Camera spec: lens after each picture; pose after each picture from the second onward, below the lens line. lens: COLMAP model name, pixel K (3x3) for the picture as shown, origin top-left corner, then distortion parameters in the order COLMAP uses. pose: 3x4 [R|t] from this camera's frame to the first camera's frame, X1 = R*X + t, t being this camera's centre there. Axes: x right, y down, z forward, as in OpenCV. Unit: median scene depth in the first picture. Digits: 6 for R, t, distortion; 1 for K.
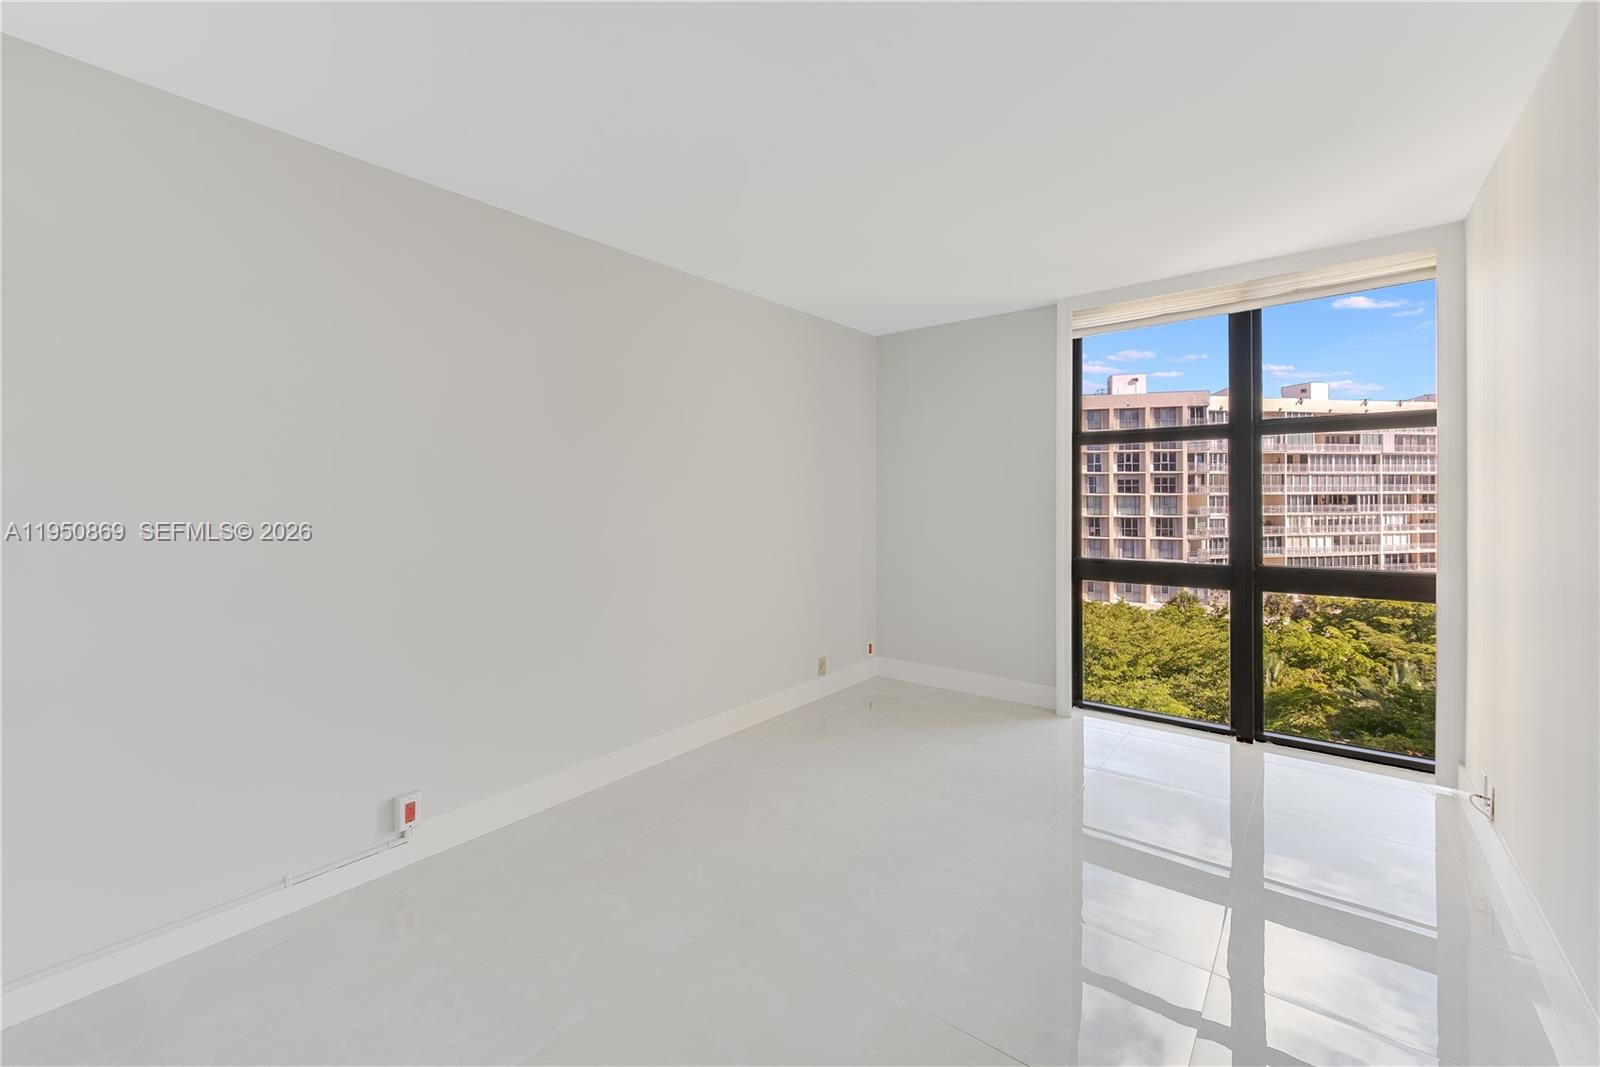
lens RADIAL K [[686.0, 0, 777.4], [0, 686.0, 486.2], [0, 0, 1]] dist [-0.001514, -0.000329]
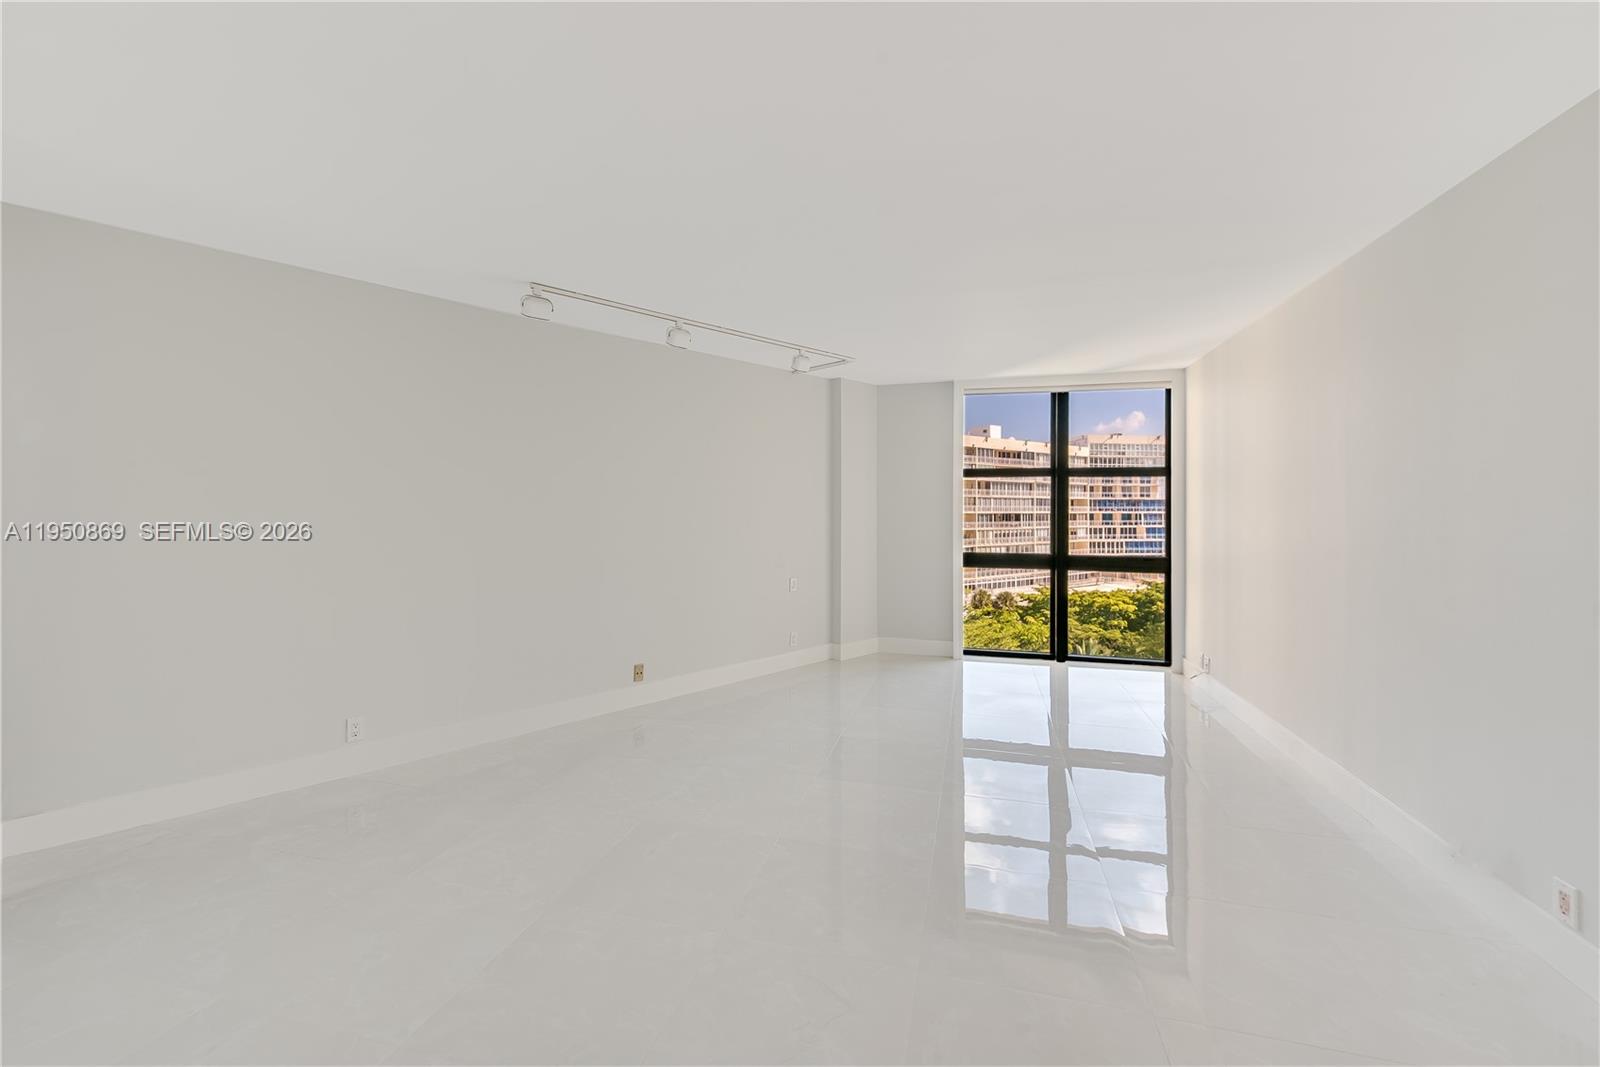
lens RADIAL K [[665.2, 0, 802.4], [0, 665.2, 504.0], [0, 0, 1]] dist [0.001800, -0.000225]
pose [[0.924479, 0.011419, 0.381061, -0.434472], [-0.011896, 0.999929, -0.001103, 0.006335], [-0.381046, -0.003513, 0.924549, -0.199876]]
